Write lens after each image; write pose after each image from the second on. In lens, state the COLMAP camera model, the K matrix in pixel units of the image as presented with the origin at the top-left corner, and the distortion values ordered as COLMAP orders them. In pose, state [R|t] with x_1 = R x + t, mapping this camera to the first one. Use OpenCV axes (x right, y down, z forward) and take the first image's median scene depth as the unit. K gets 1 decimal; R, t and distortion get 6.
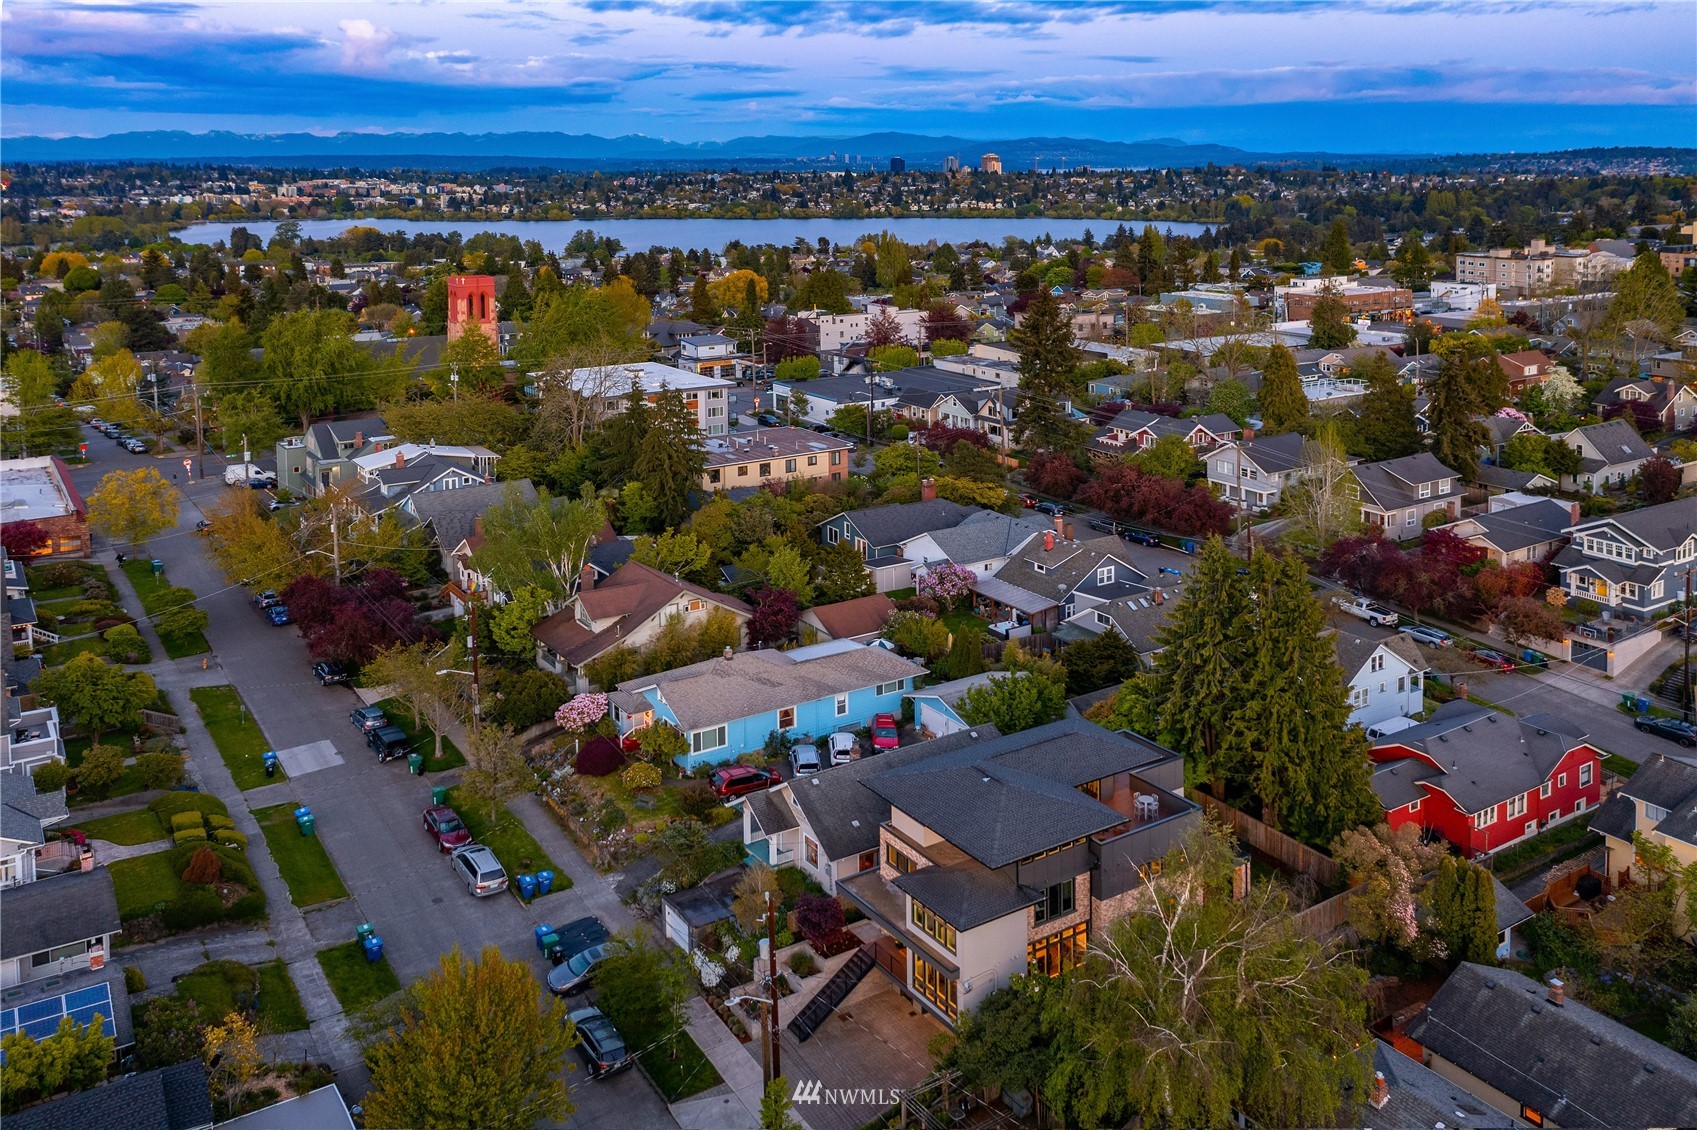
lens RADIAL K [[1378.2, 0, 848.5], [0, 1378.2, 565.0], [0, 0, 1]] dist [0.001405, -0.000923]
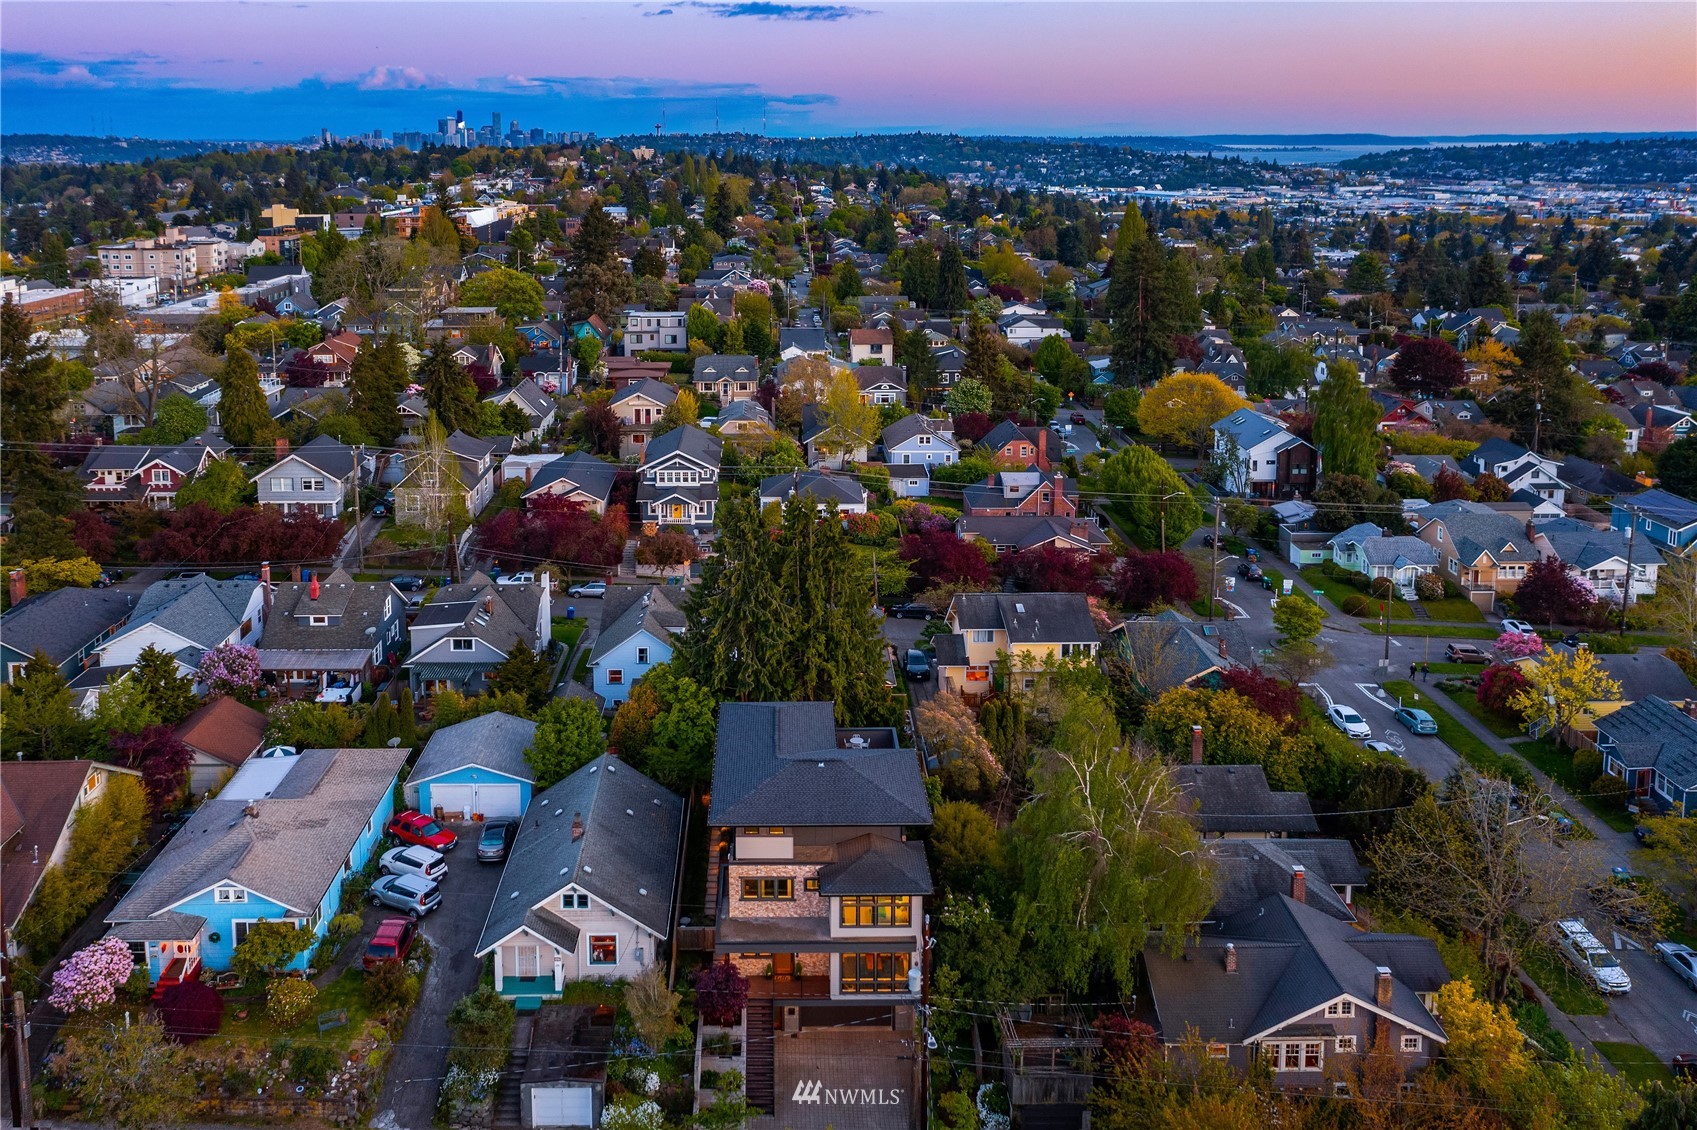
lens RADIAL K [[1460.9, 0, 848.5], [0, 1460.9, 565.0], [0, 0, 1]] dist [-0.000126, 0.001492]
pose [[0.505704, -0.236947, 0.829529, -0.311148], [0.243978, 0.961570, 0.125928, -0.046063], [-0.827489, 0.138705, 0.544080, 0.172760]]
